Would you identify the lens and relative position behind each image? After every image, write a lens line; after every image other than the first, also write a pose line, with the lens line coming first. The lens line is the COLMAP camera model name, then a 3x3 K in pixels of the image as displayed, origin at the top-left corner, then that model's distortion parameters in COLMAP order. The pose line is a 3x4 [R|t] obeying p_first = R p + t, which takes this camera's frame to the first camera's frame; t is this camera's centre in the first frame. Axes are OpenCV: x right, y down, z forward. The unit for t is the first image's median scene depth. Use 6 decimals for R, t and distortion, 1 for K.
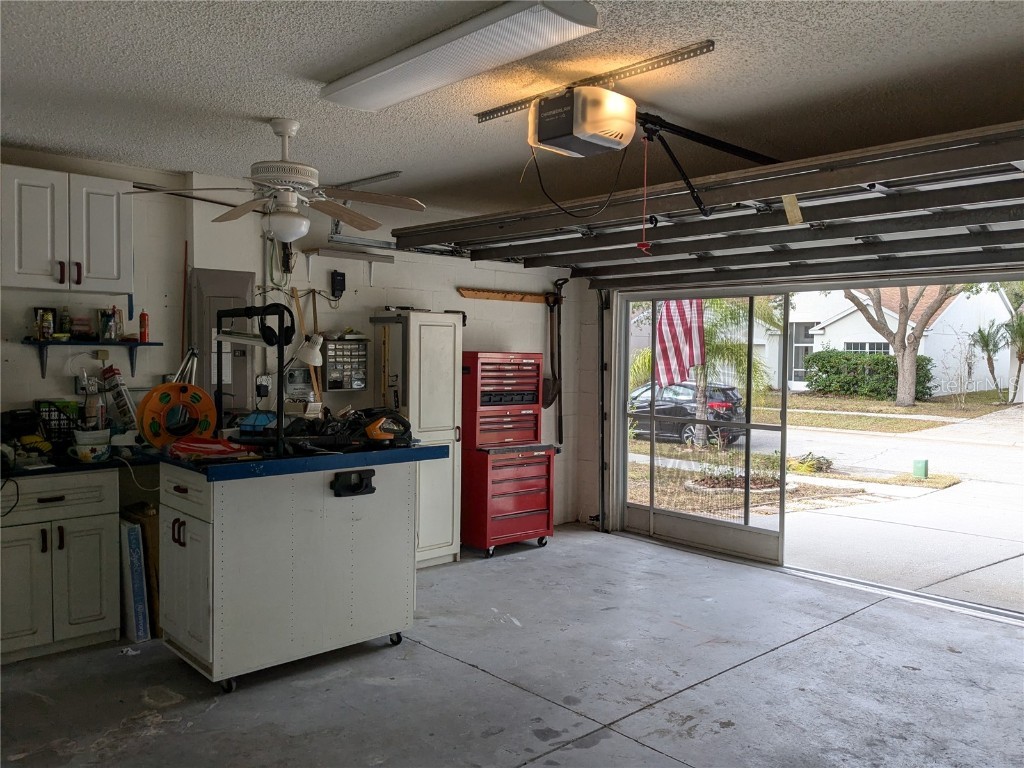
lens RADIAL K [[810.0, 0, 523.8], [0, 810.0, 383.9], [0, 0, 1]] dist [0.041150, -0.072326]
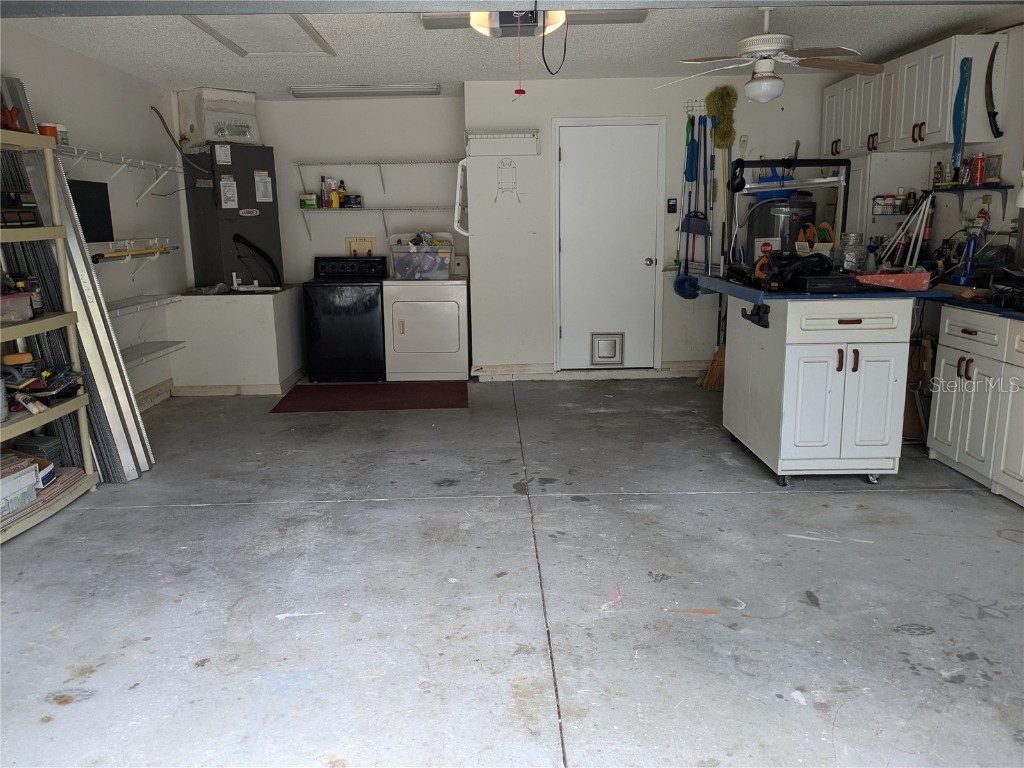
lens RADIAL K [[810.0, 0, 523.8], [0, 810.0, 383.9], [0, 0, 1]] dist [0.041150, -0.072326]
pose [[-0.655759, 0.145200, -0.740876, 0.869244], [-0.024143, 0.976796, 0.212805, -0.013524], [0.754584, 0.157436, -0.637038, 1.521828]]
